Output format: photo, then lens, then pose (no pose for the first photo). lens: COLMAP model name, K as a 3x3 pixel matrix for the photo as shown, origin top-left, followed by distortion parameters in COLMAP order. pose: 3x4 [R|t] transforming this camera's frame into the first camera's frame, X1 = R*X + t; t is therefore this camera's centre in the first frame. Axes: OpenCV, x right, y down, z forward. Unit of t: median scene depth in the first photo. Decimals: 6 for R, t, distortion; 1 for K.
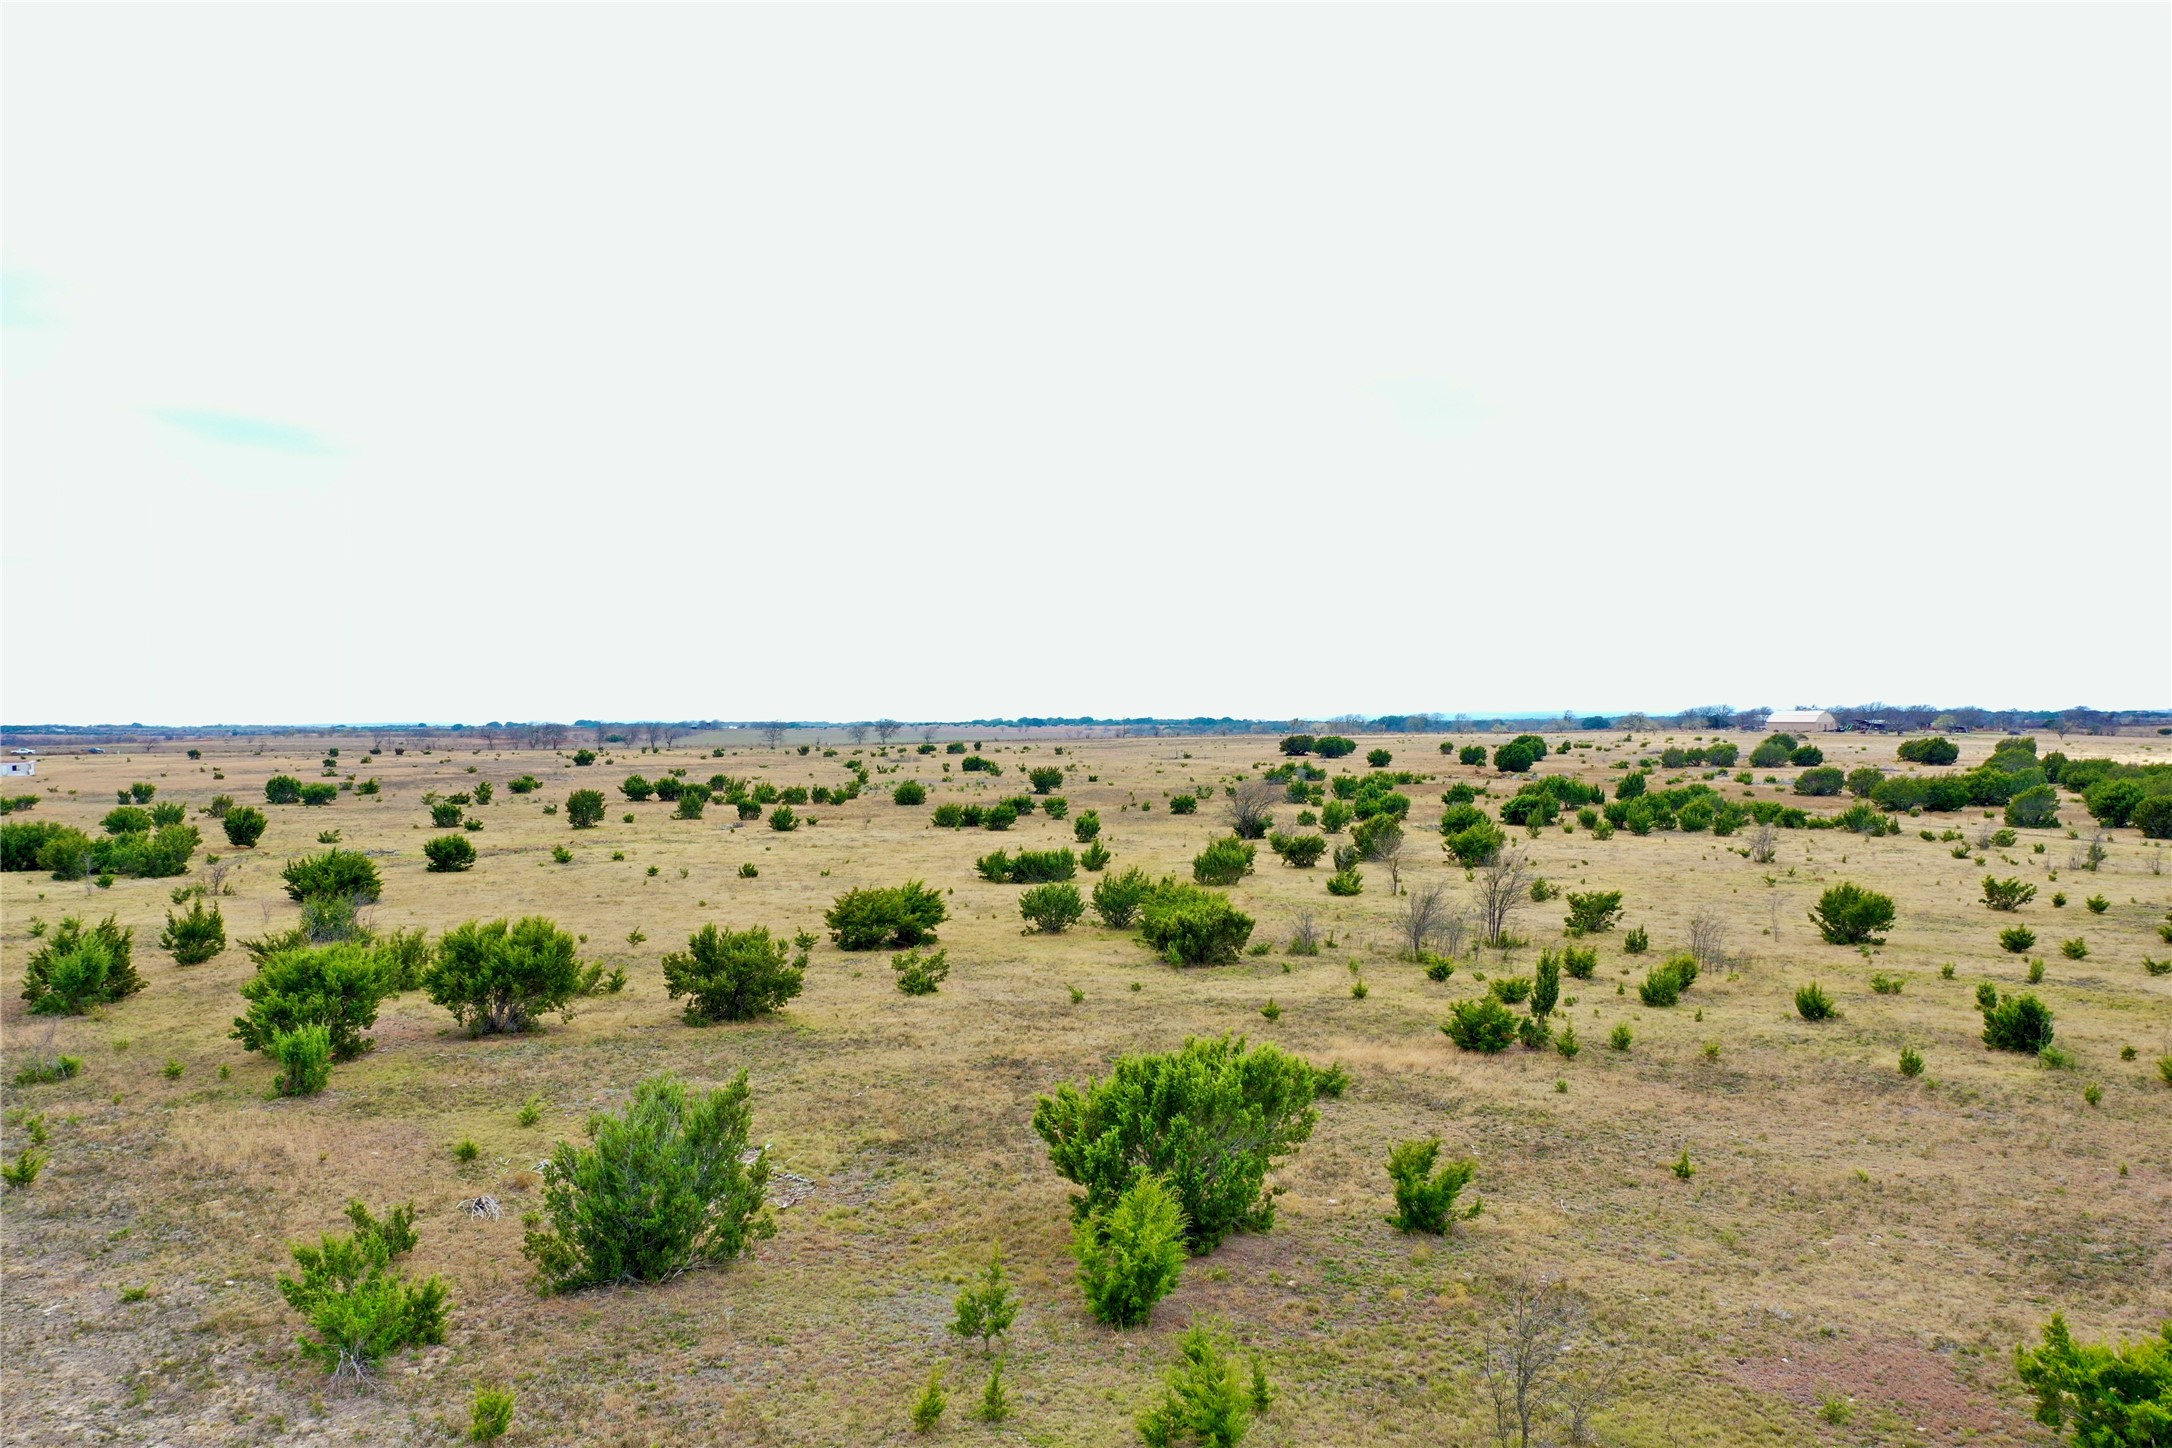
lens RADIAL K [[1713.5, 0, 1088.2], [0, 1713.5, 732.7], [0, 0, 1]] dist [-0.009673, 0.015560]
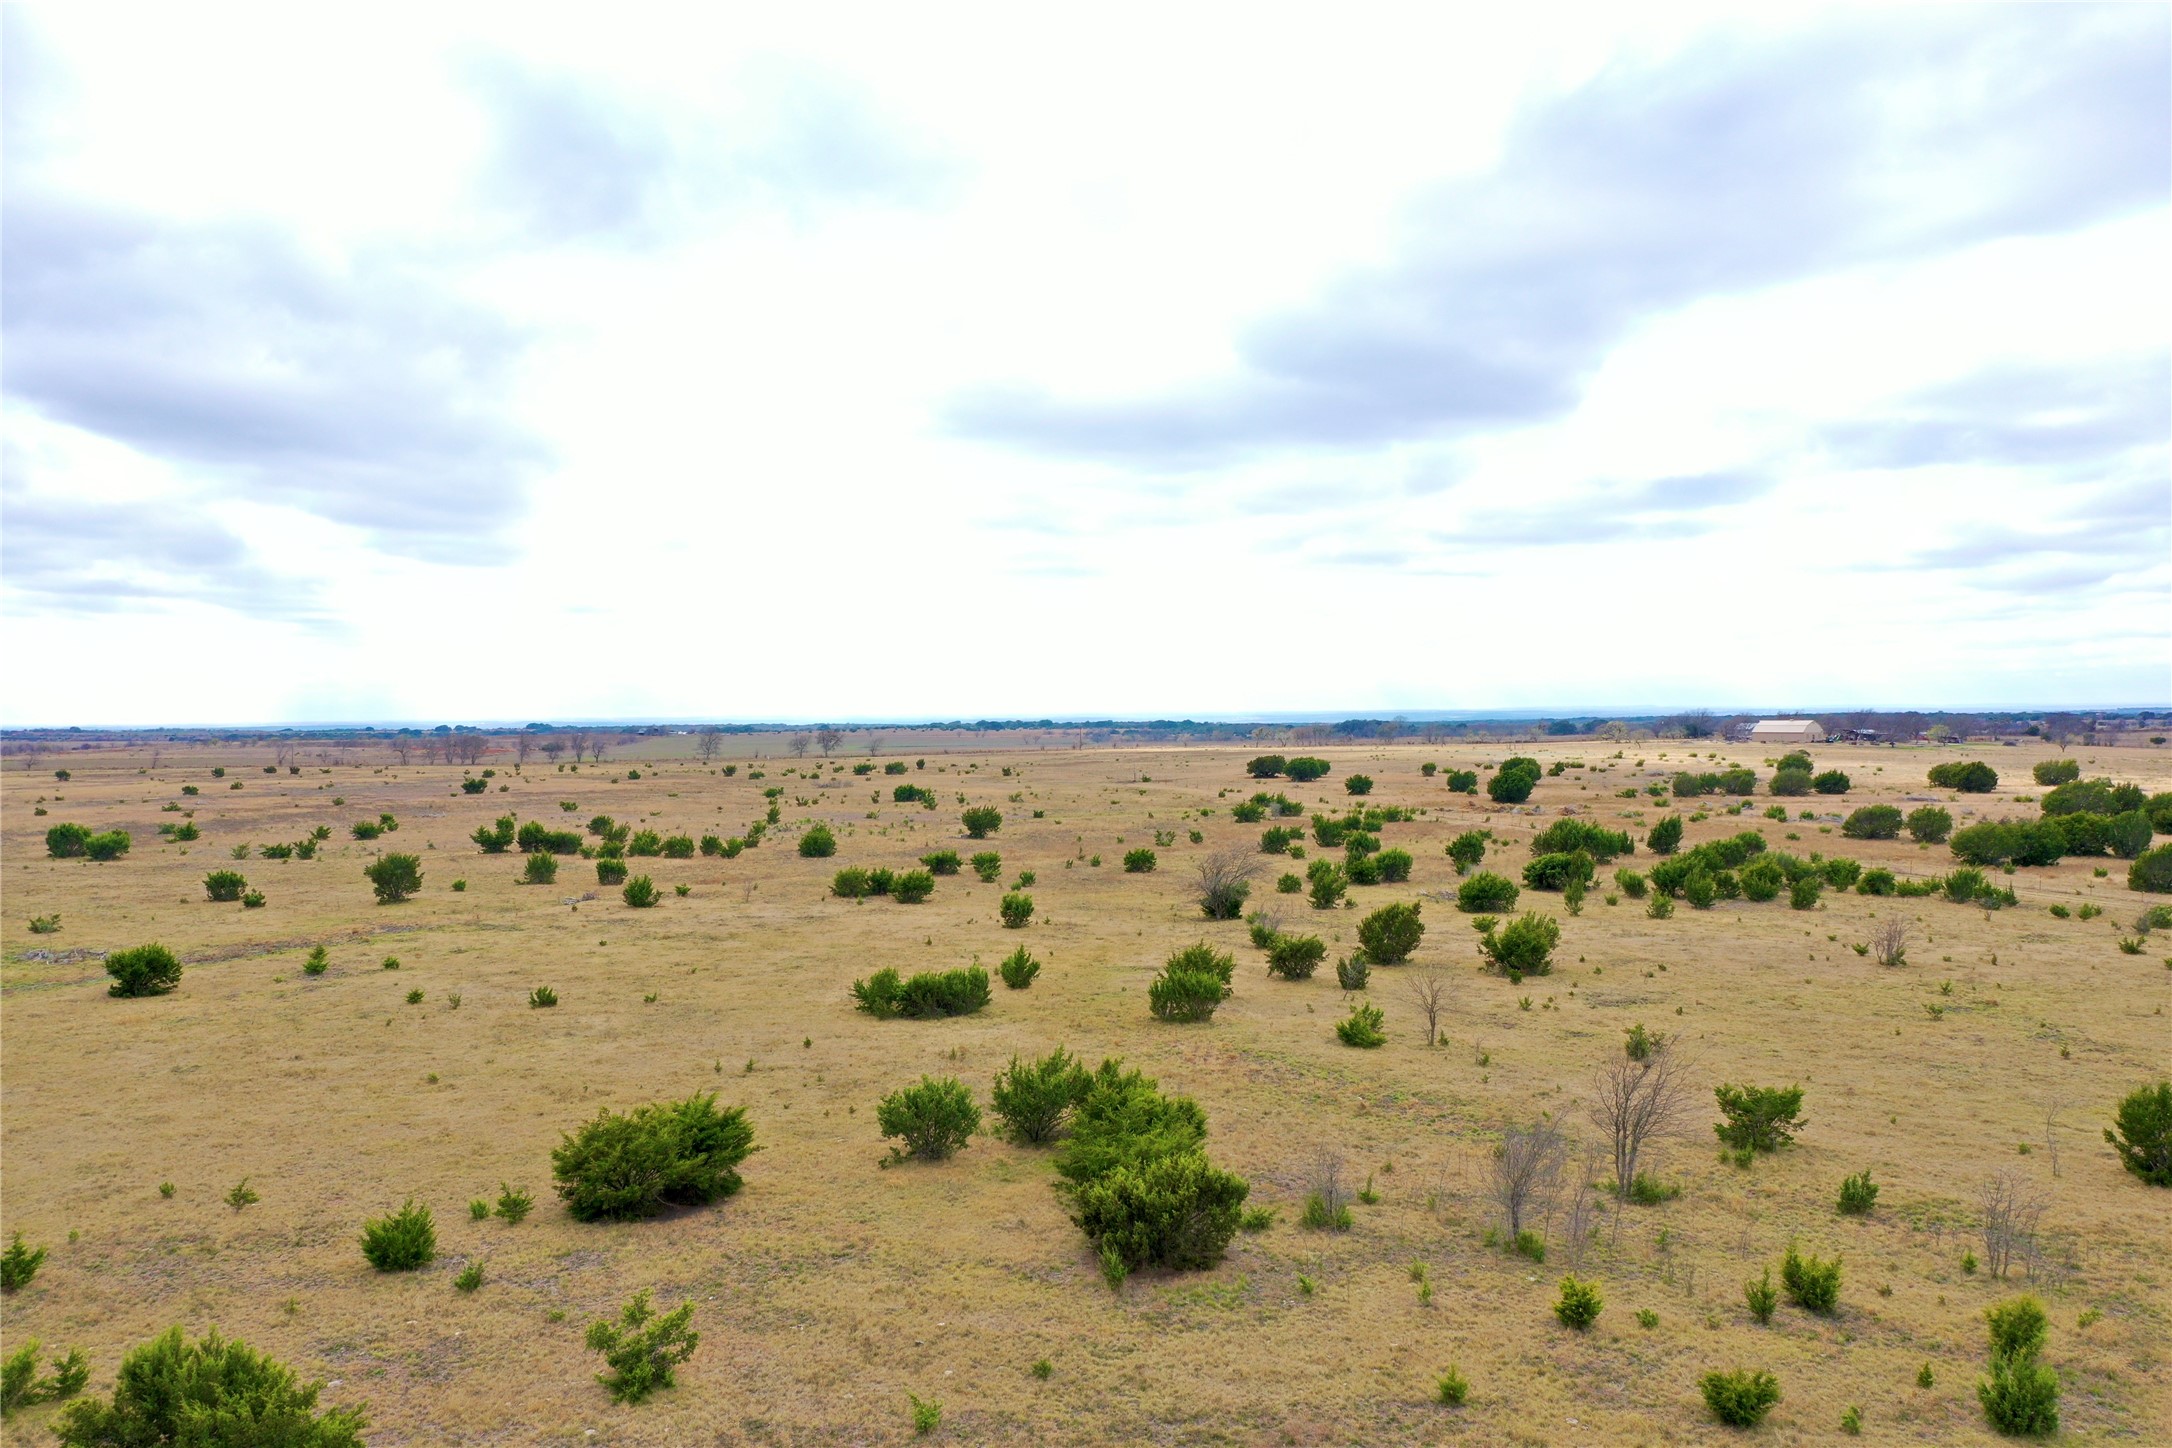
lens RADIAL K [[1713.5, 0, 1085.3], [0, 1713.5, 720.9], [0, 0, 1]] dist [-0.009673, 0.015560]
pose [[0.999773, -0.001550, 0.021249, 0.016592], [0.001703, 0.999973, -0.007211, -0.029613], [-0.021237, 0.007245, 0.999748, 0.242566]]
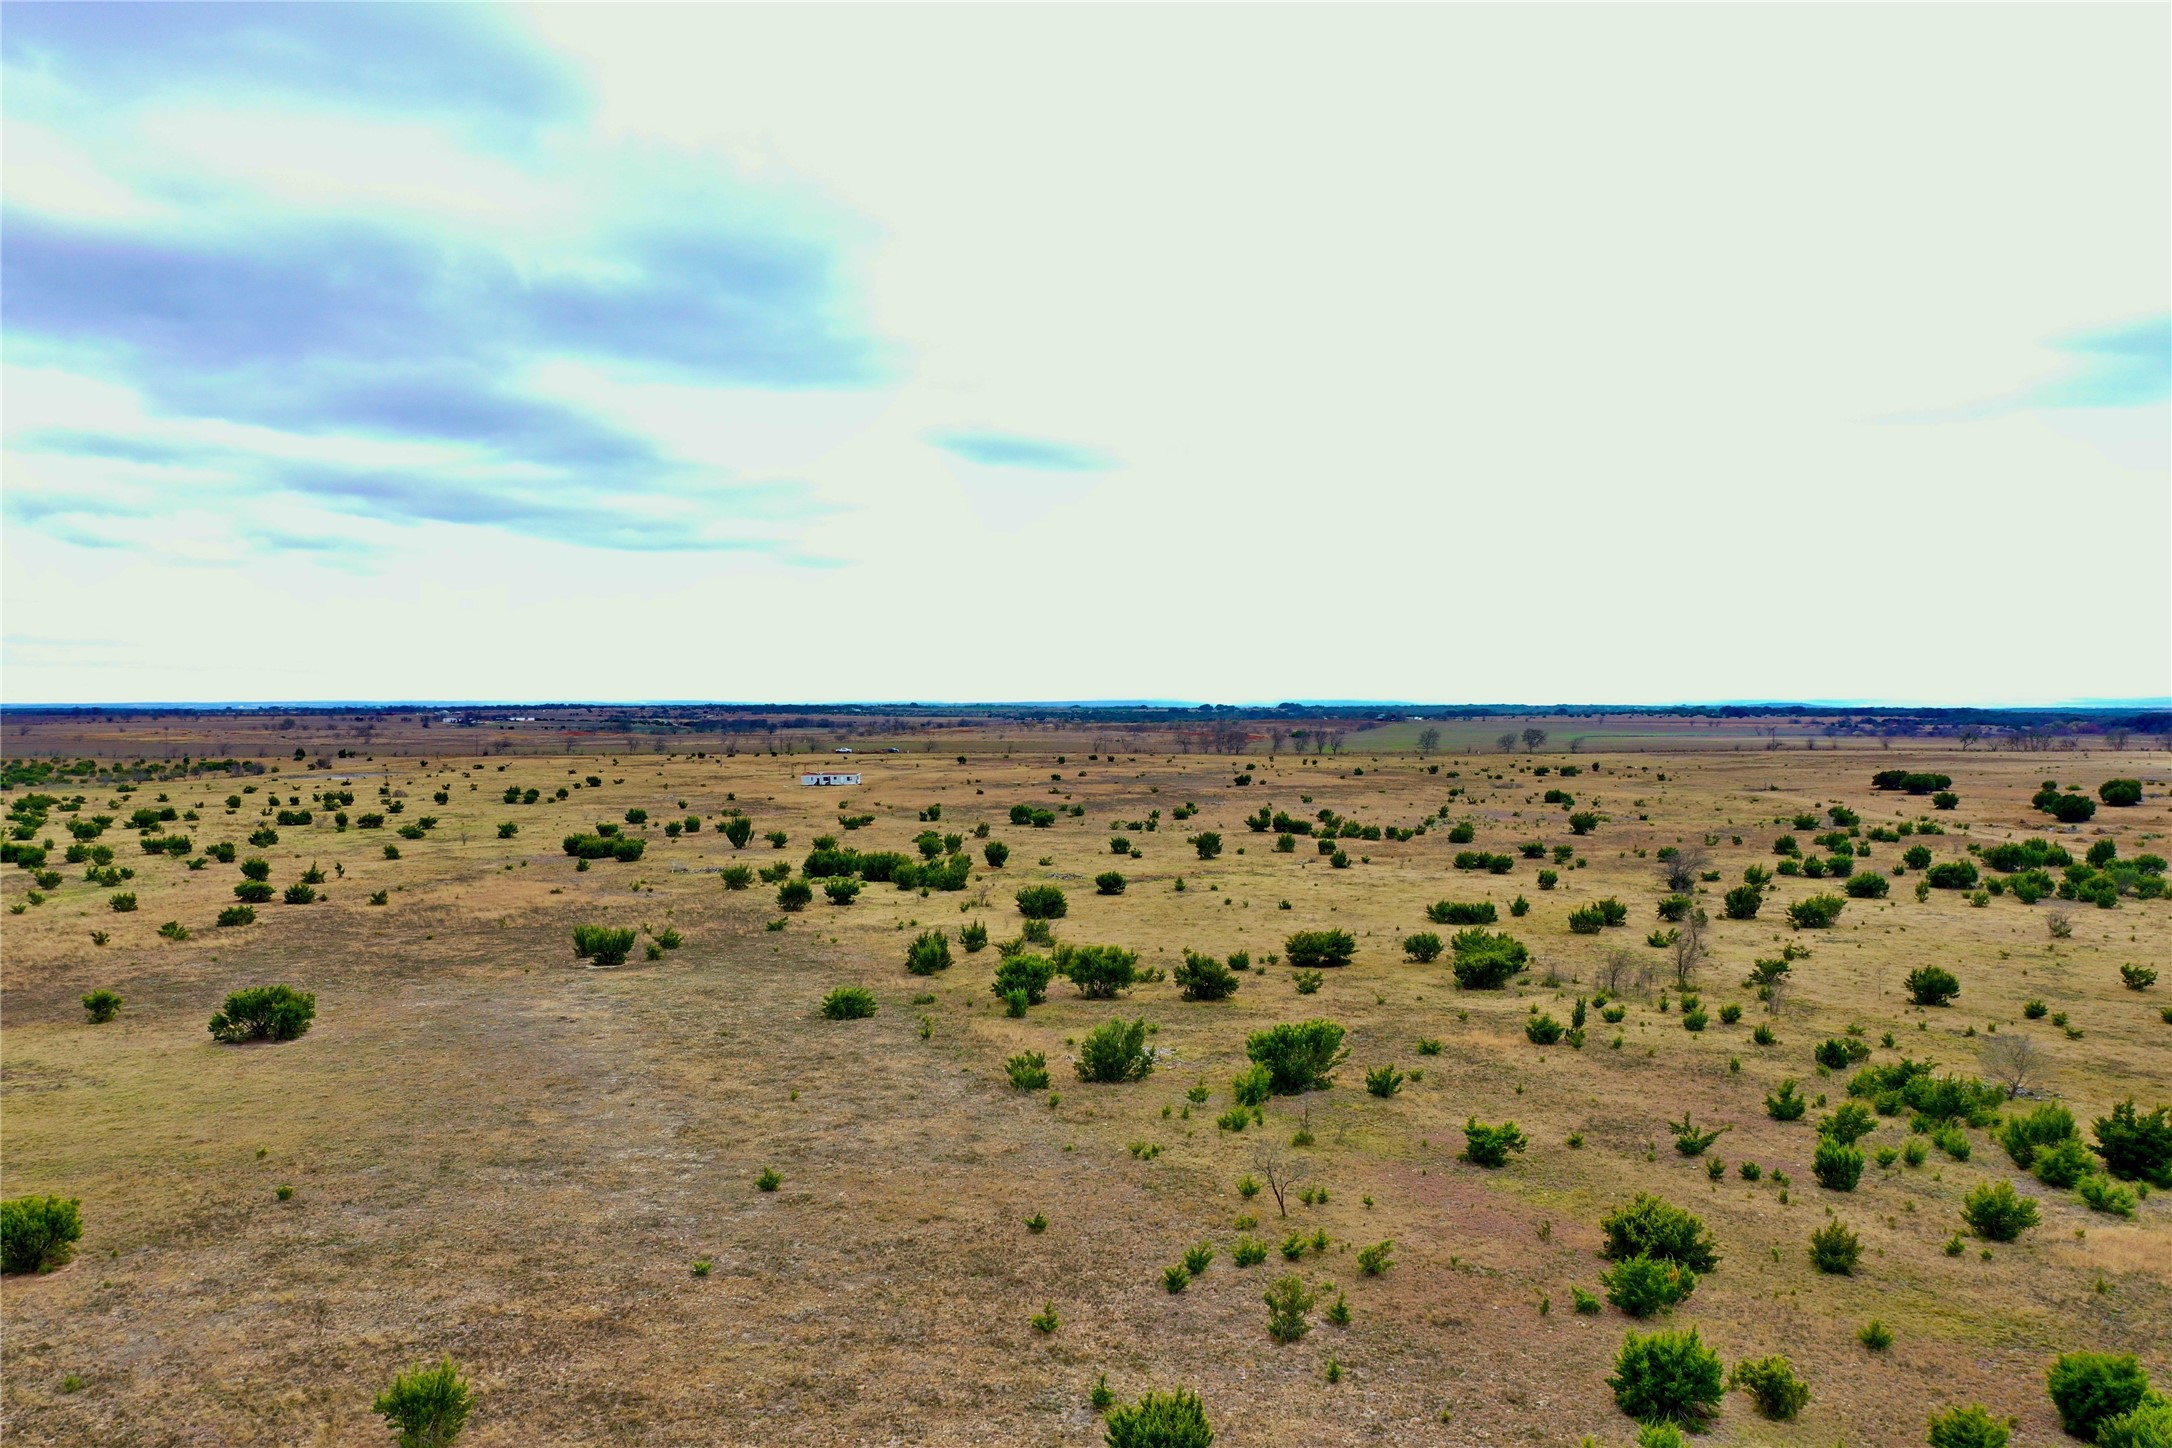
lens RADIAL K [[1713.5, 0, 1084.0], [0, 1713.5, 720.5], [0, 0, 1]] dist [-0.009673, 0.015560]
pose [[0.918051, 0.012199, -0.396276, 0.233651], [-0.010009, 0.999921, 0.007595, -0.091026], [0.396337, -0.003006, 0.918100, -0.475718]]
